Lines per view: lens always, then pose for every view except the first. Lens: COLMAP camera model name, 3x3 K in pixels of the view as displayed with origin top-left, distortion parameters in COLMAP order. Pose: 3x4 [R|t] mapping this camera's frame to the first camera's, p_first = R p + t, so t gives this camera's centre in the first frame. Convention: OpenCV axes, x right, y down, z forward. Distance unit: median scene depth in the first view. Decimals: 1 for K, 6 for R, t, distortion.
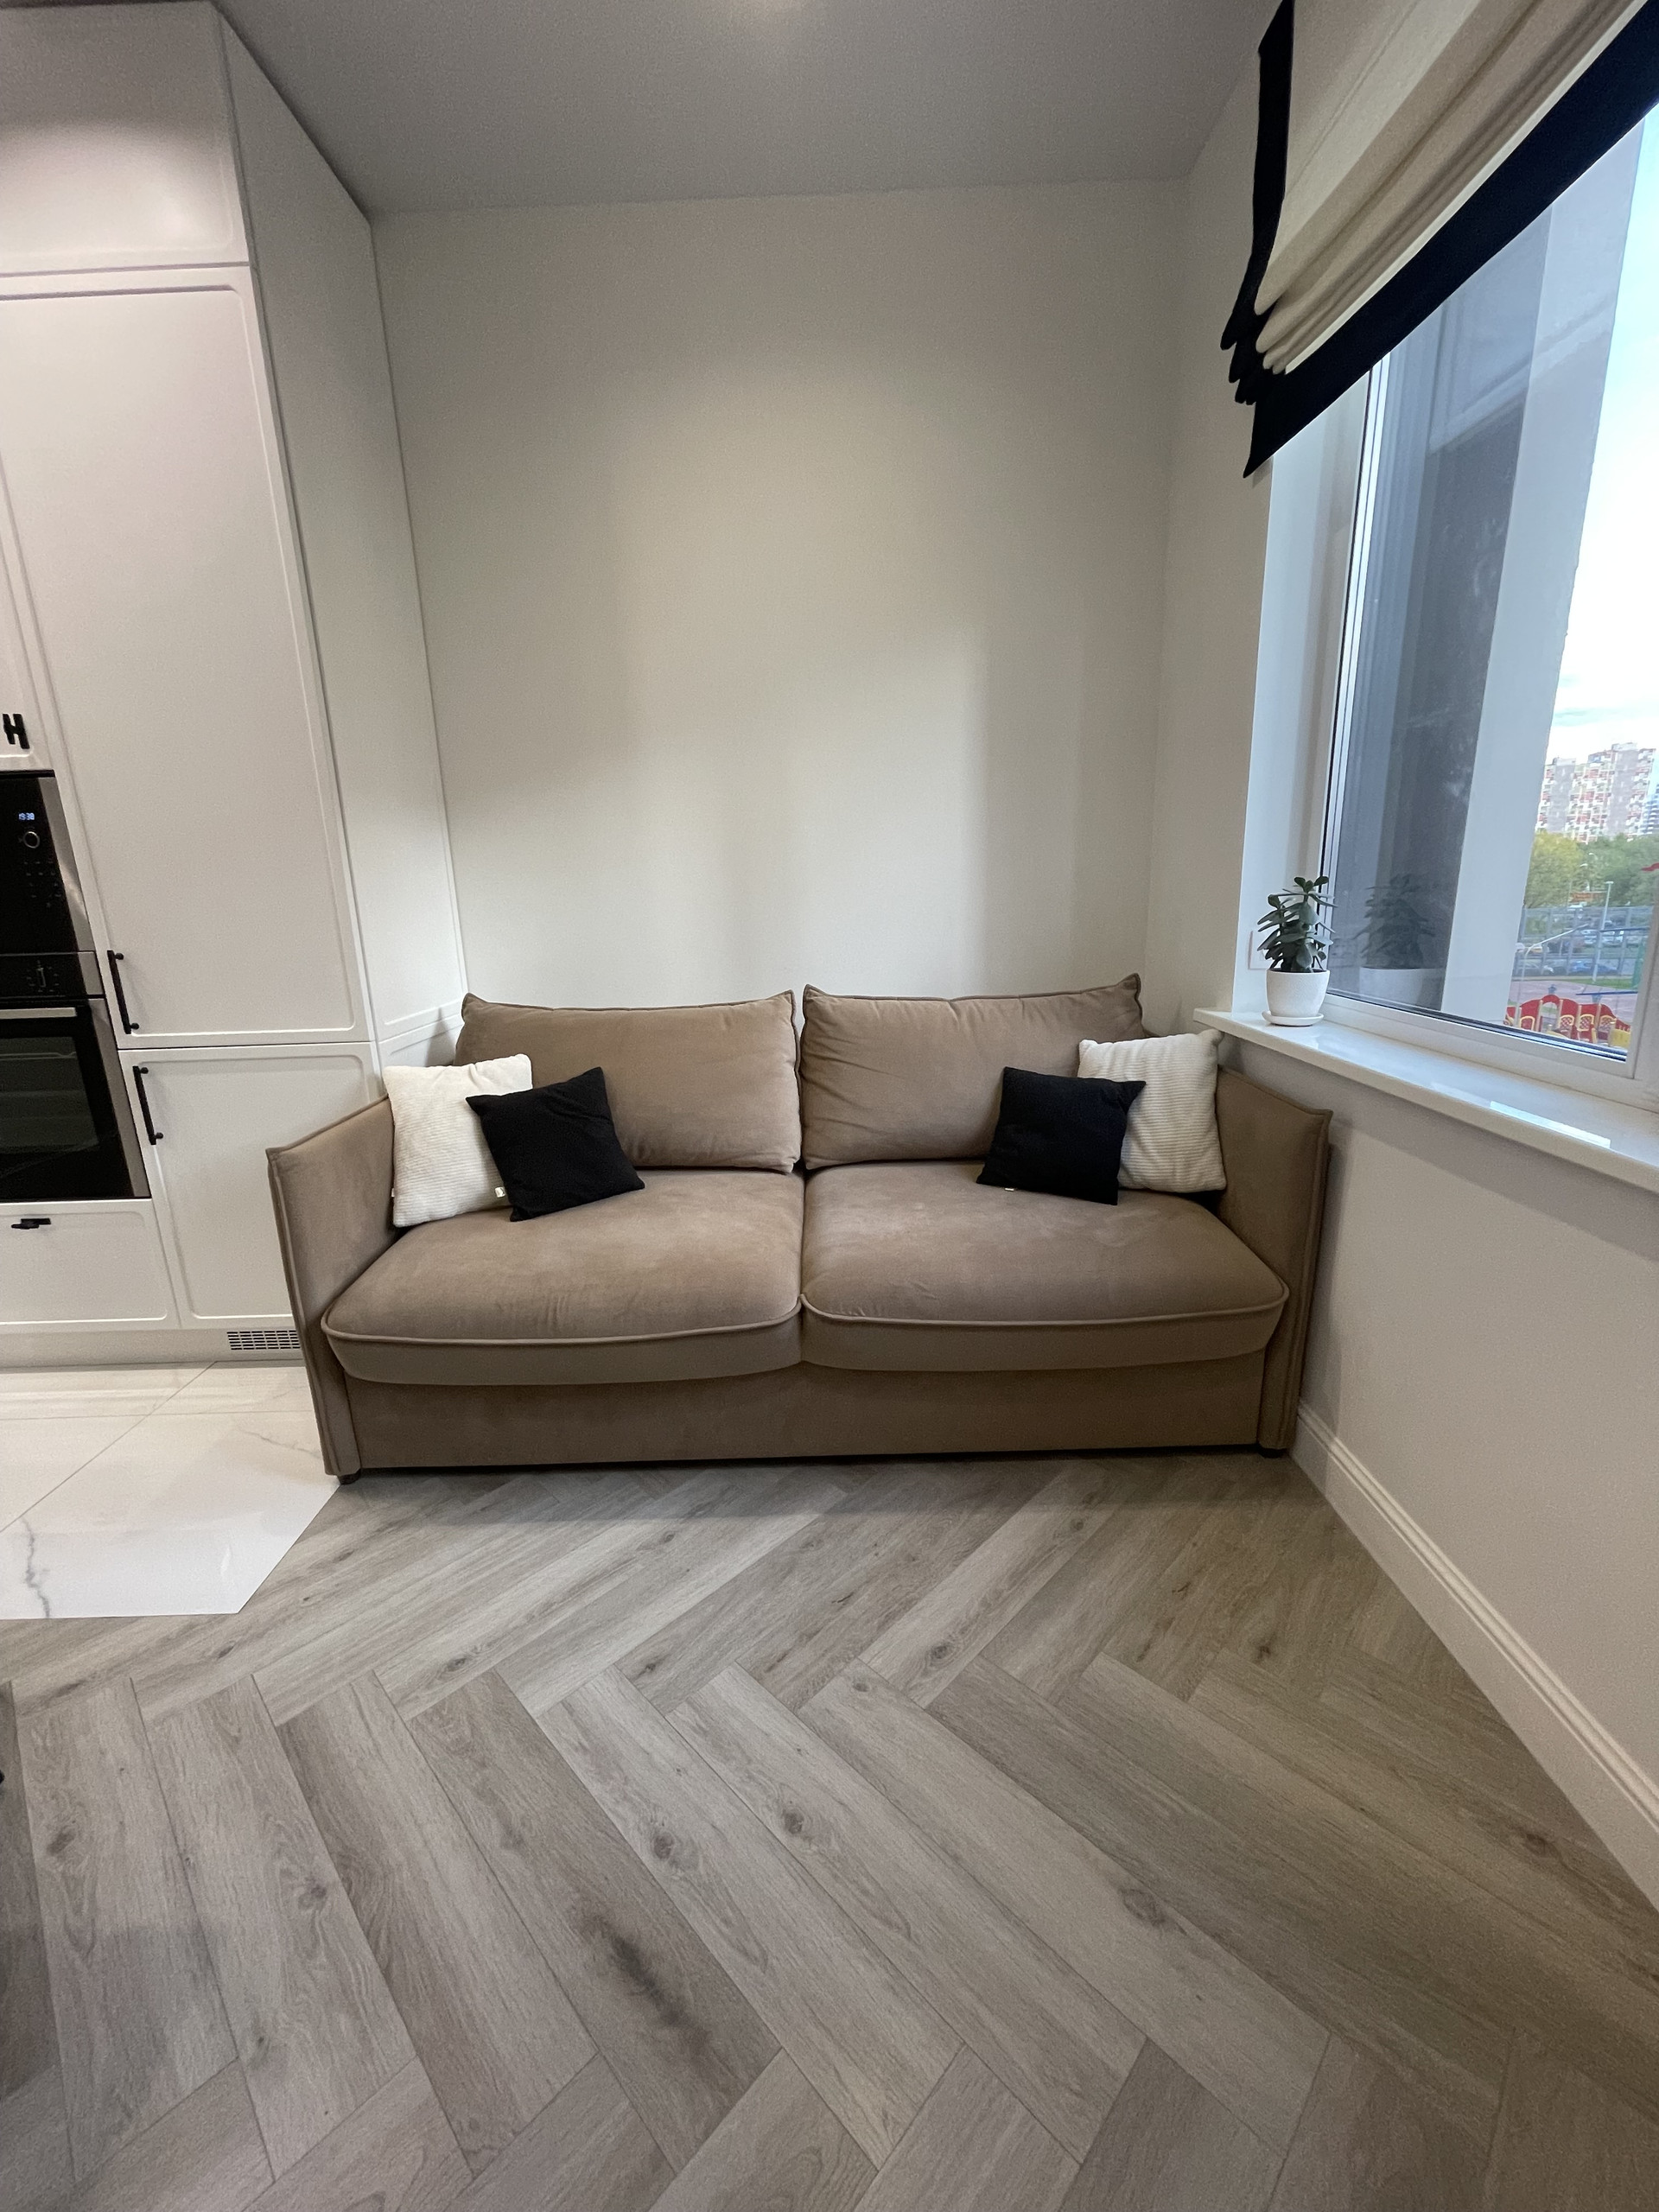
lens RADIAL K [[887.7, 0, 824.8], [0, 887.7, 1106.1], [0, 0, 1]] dist [0.001139, 0.000387]
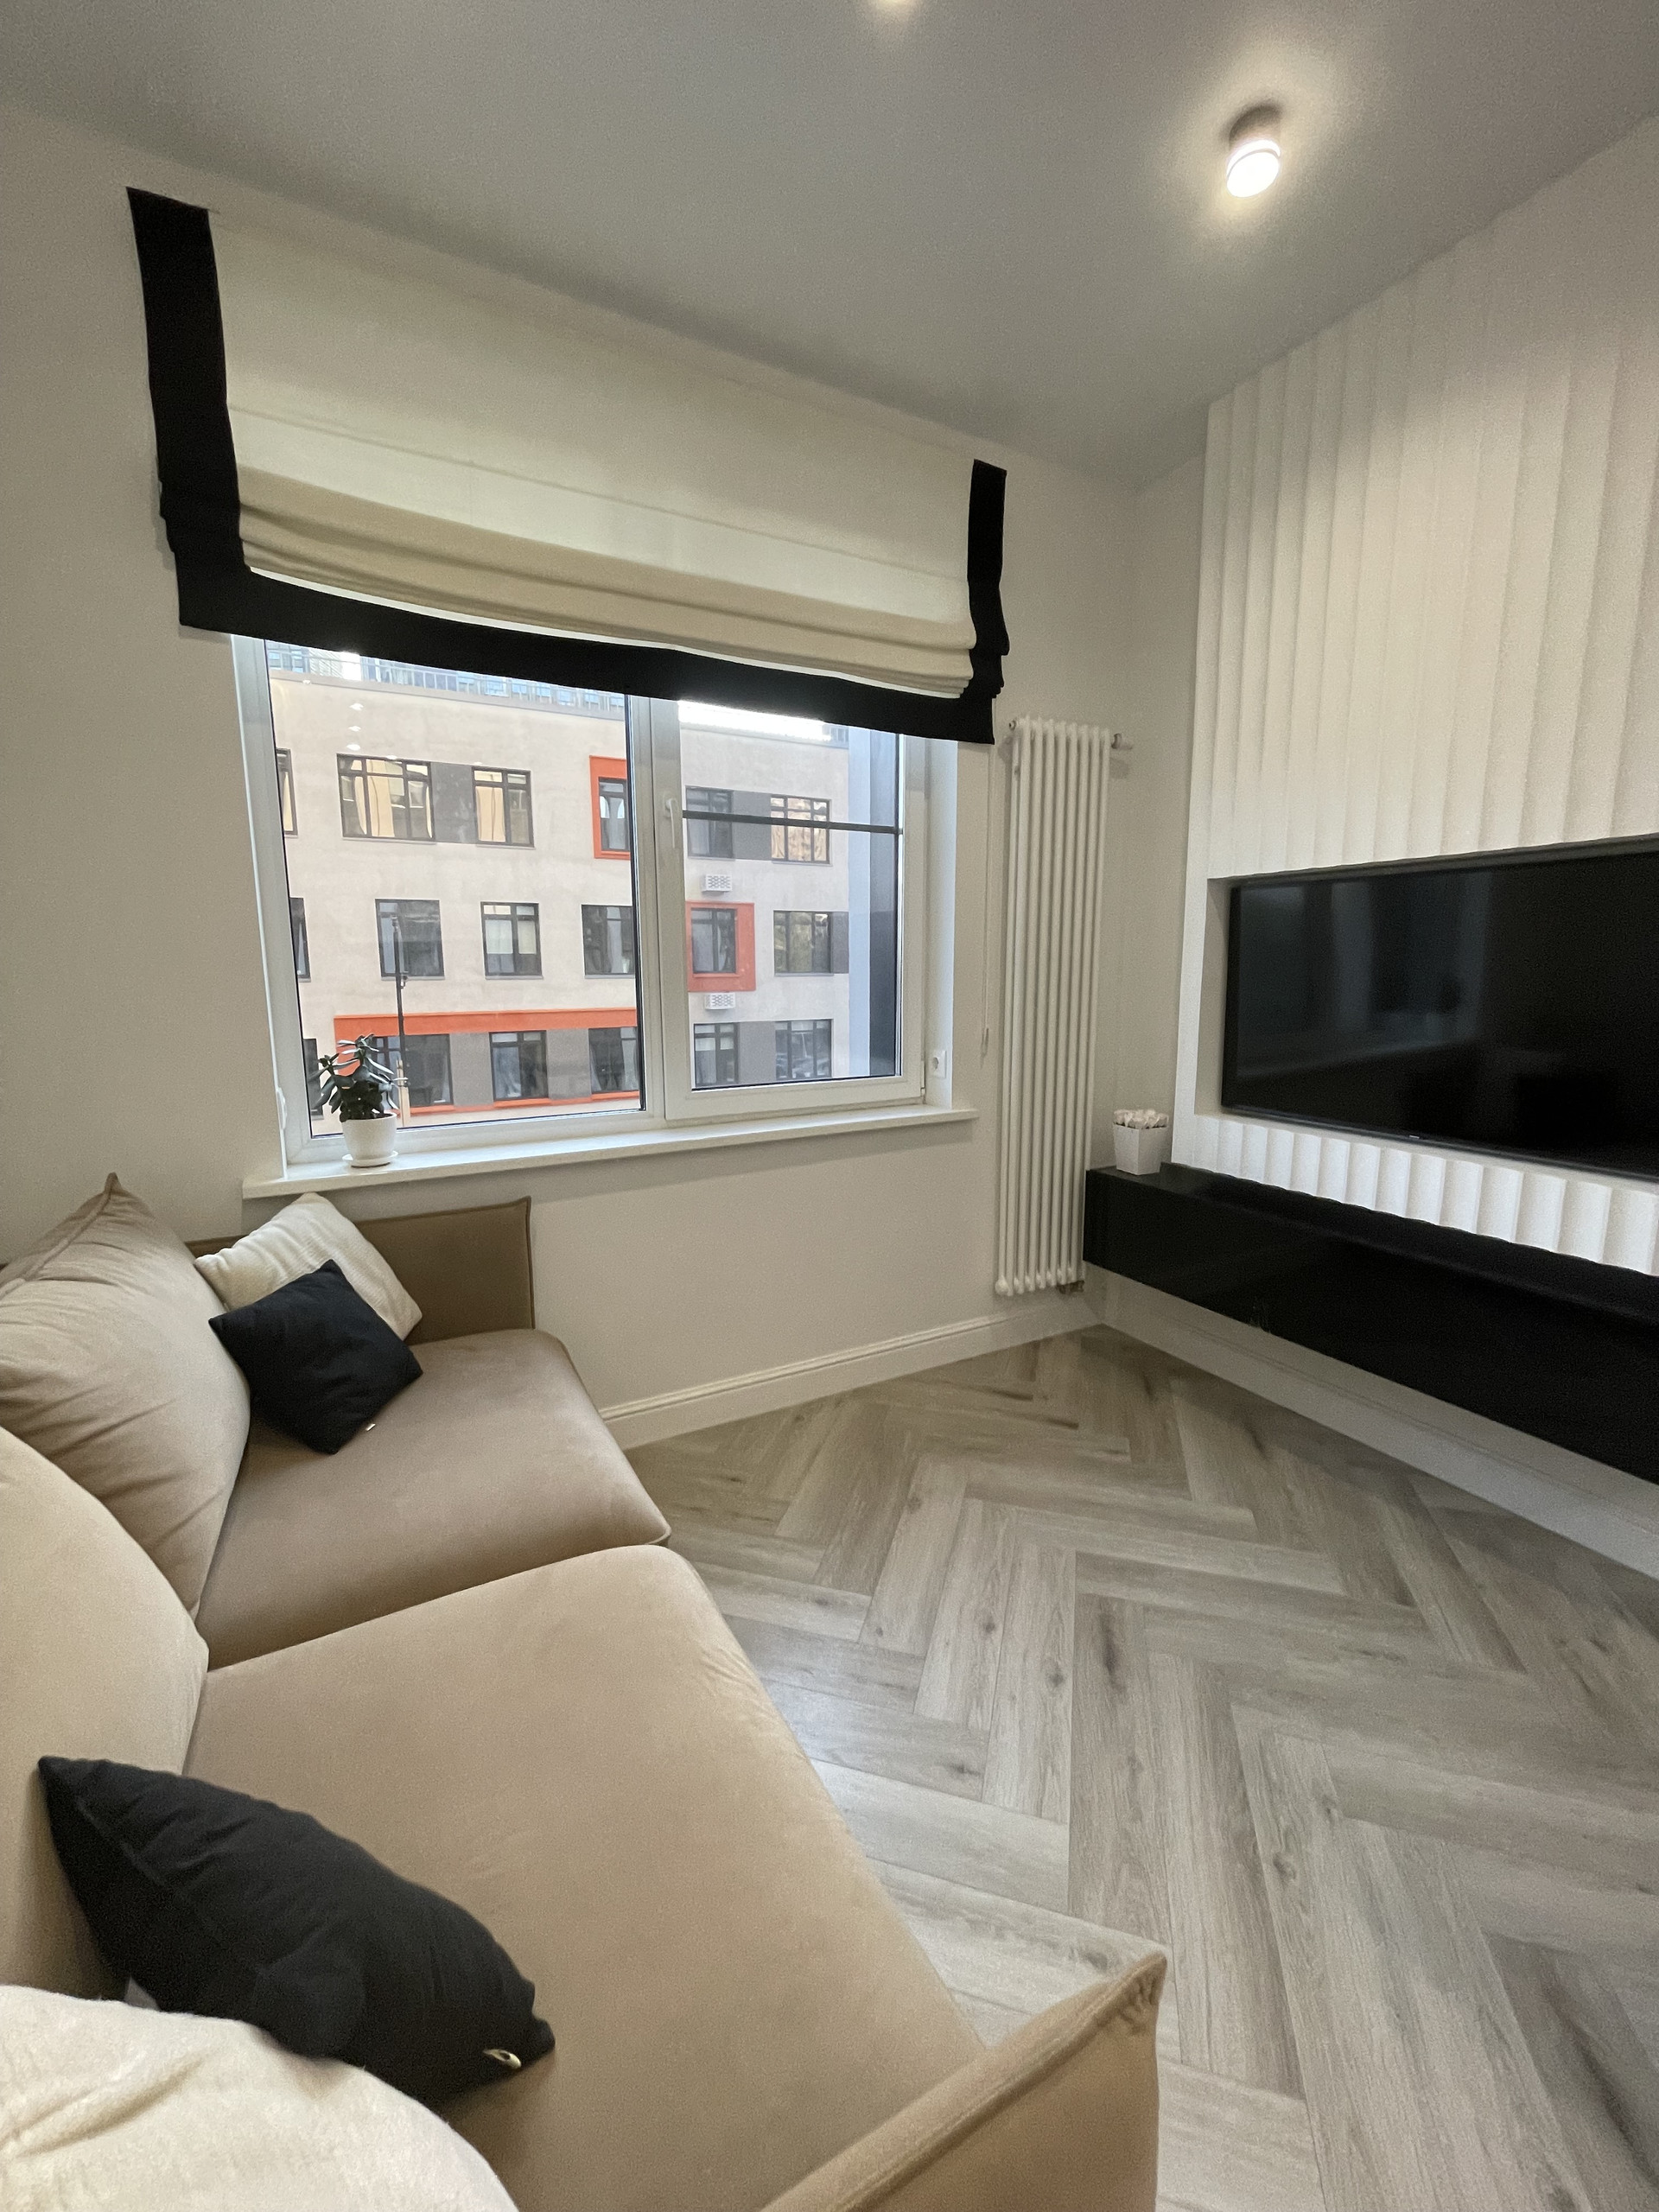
lens RADIAL K [[887.7, 0, 830.5], [0, 887.7, 1109.1], [0, 0, 1]] dist [0.001139, 0.000387]
pose [[-0.482544, -0.101035, 0.870025, -1.095662], [0.235735, 0.941690, 0.240104, -0.447114], [-0.843552, 0.320956, -0.430589, 1.531144]]
